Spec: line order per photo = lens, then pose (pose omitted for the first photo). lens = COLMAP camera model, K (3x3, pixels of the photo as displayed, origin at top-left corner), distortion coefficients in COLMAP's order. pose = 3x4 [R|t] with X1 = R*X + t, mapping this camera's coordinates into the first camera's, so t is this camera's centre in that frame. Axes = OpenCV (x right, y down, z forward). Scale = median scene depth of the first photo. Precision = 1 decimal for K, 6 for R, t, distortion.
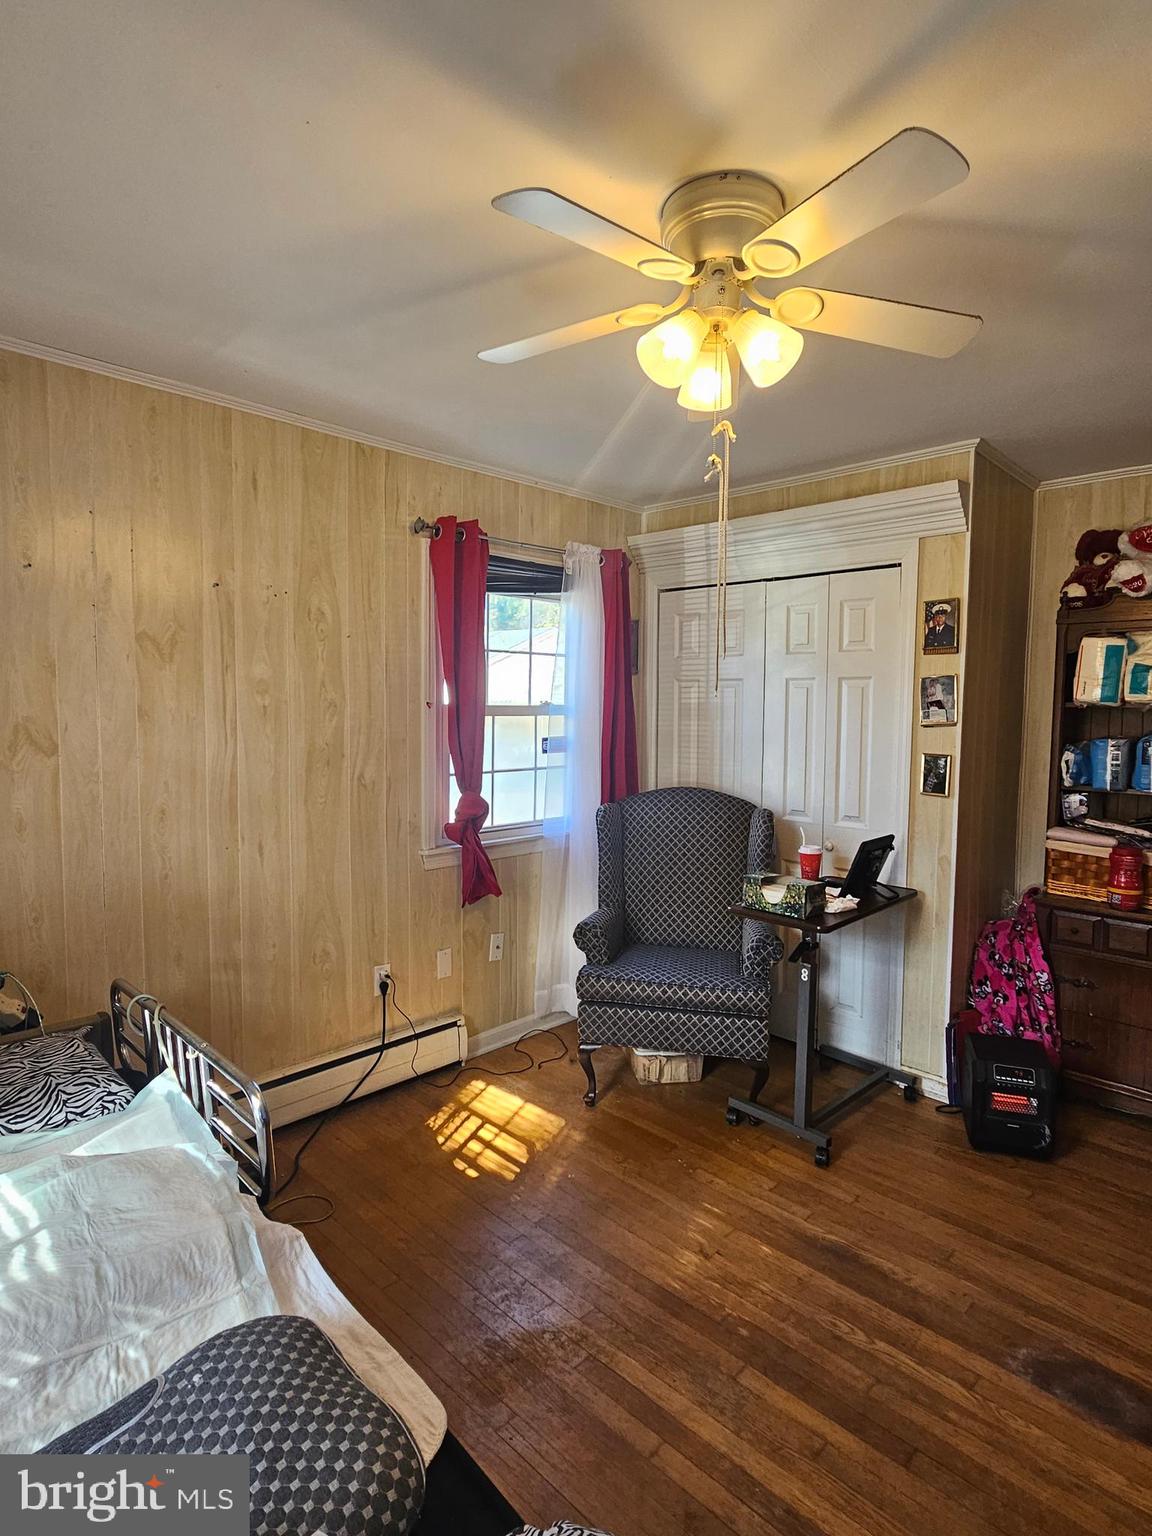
lens RADIAL K [[830.4, 0, 568.7], [0, 830.4, 752.9], [0, 0, 1]] dist [-0.004947, 0.000584]
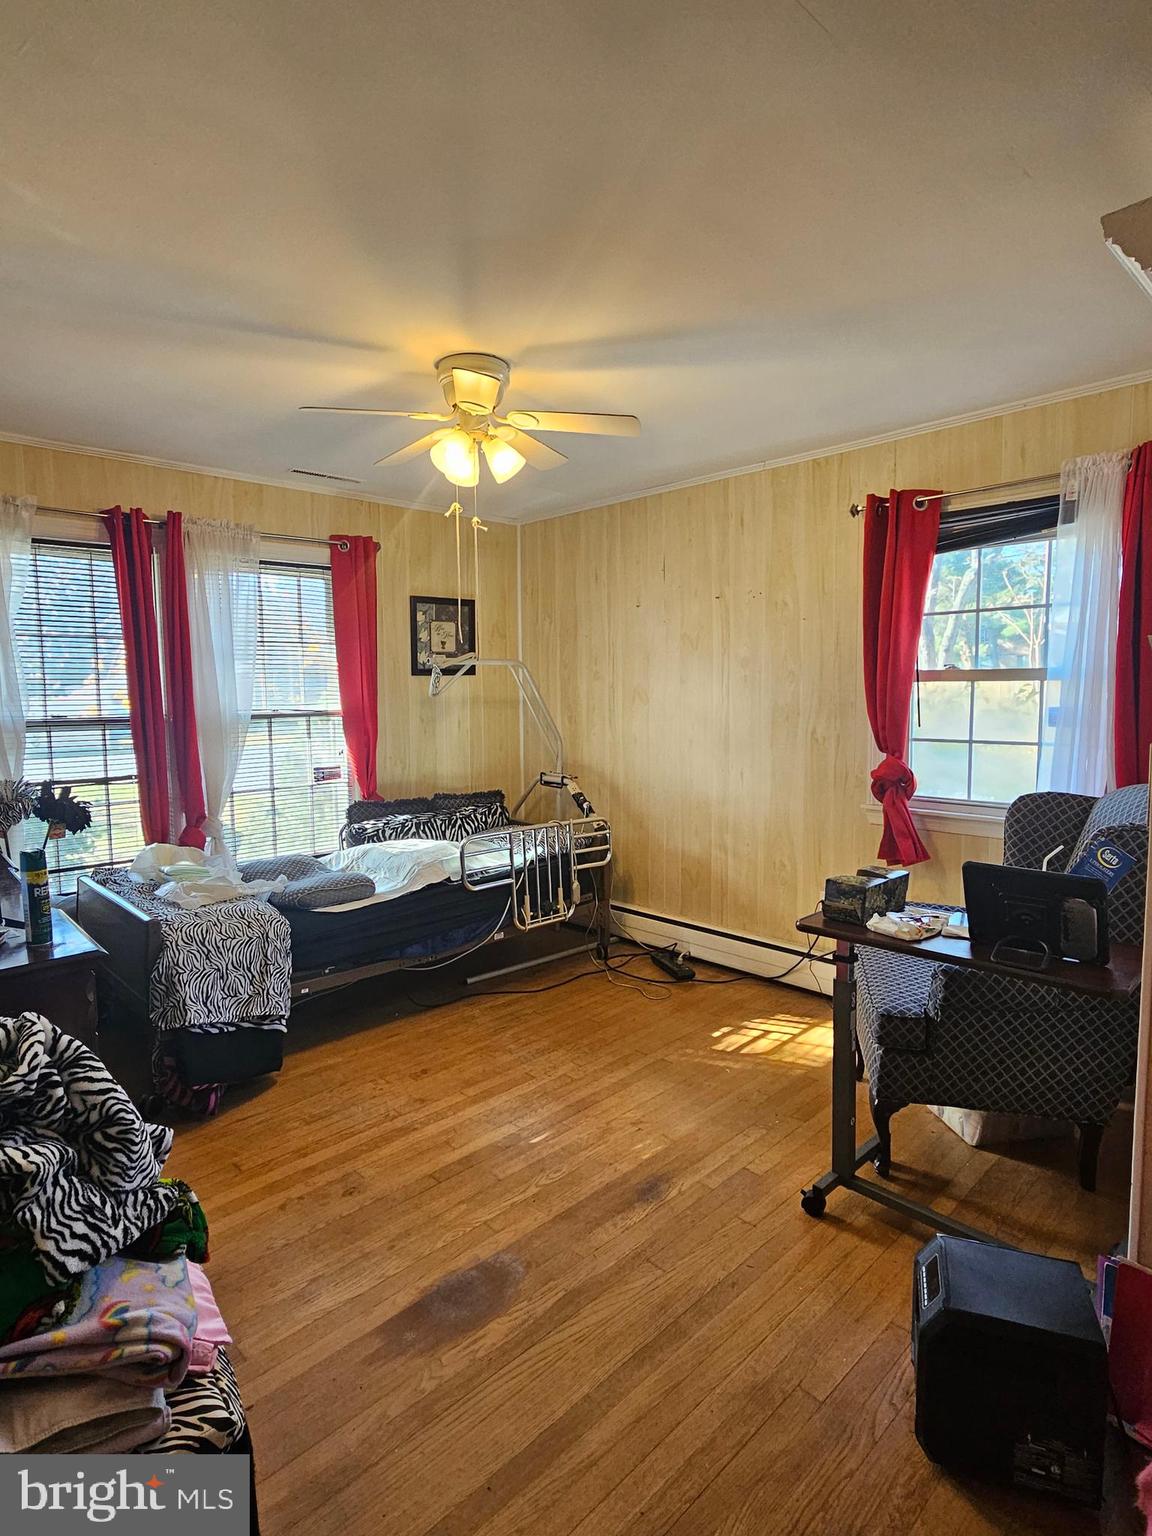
lens RADIAL K [[830.4, 0, 568.7], [0, 830.4, 752.9], [0, 0, 1]] dist [-0.004947, 0.000584]
pose [[-0.018474, 0.073083, -0.997155, 1.041613], [-0.047200, 0.996149, 0.073884, -0.014851], [0.998715, 0.048431, -0.014953, 0.696601]]
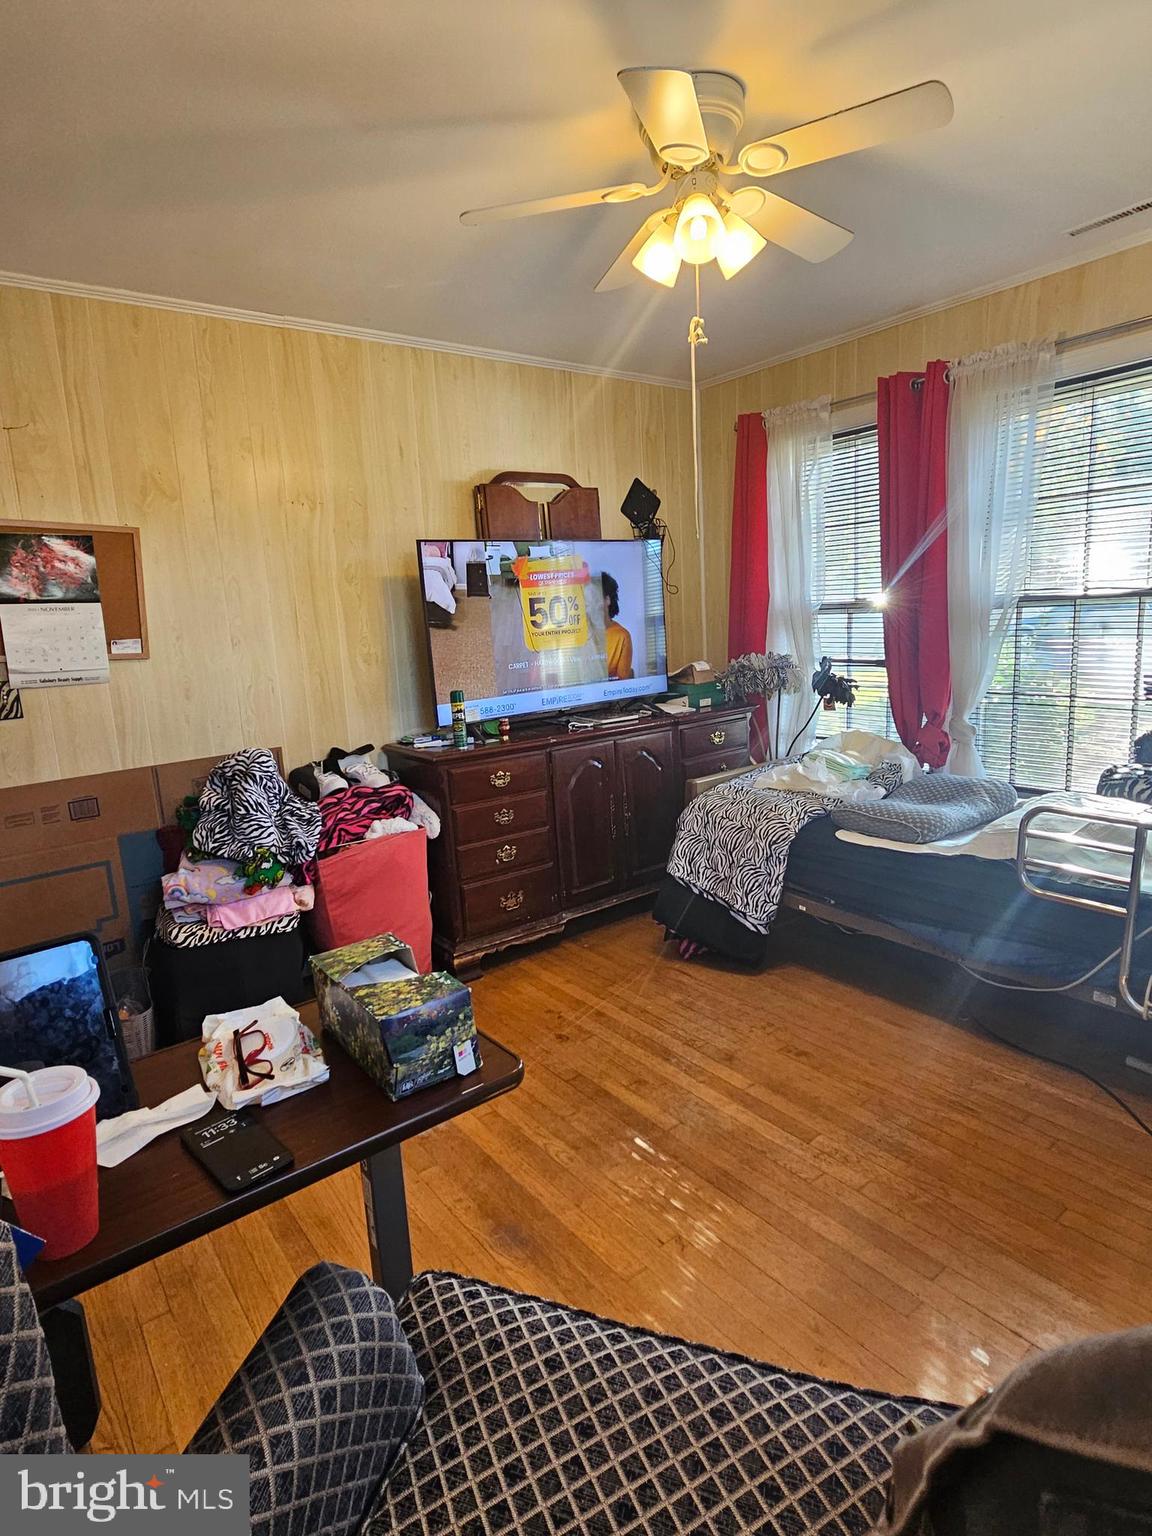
lens RADIAL K [[830.4, 0, 568.7], [0, 830.4, 752.9], [0, 0, 1]] dist [-0.004947, 0.000584]
pose [[-0.989436, 0.021956, 0.143299, 0.111372], [0.054842, 0.971694, 0.229789, -0.032613], [-0.134198, 0.235220, -0.962633, 1.306603]]
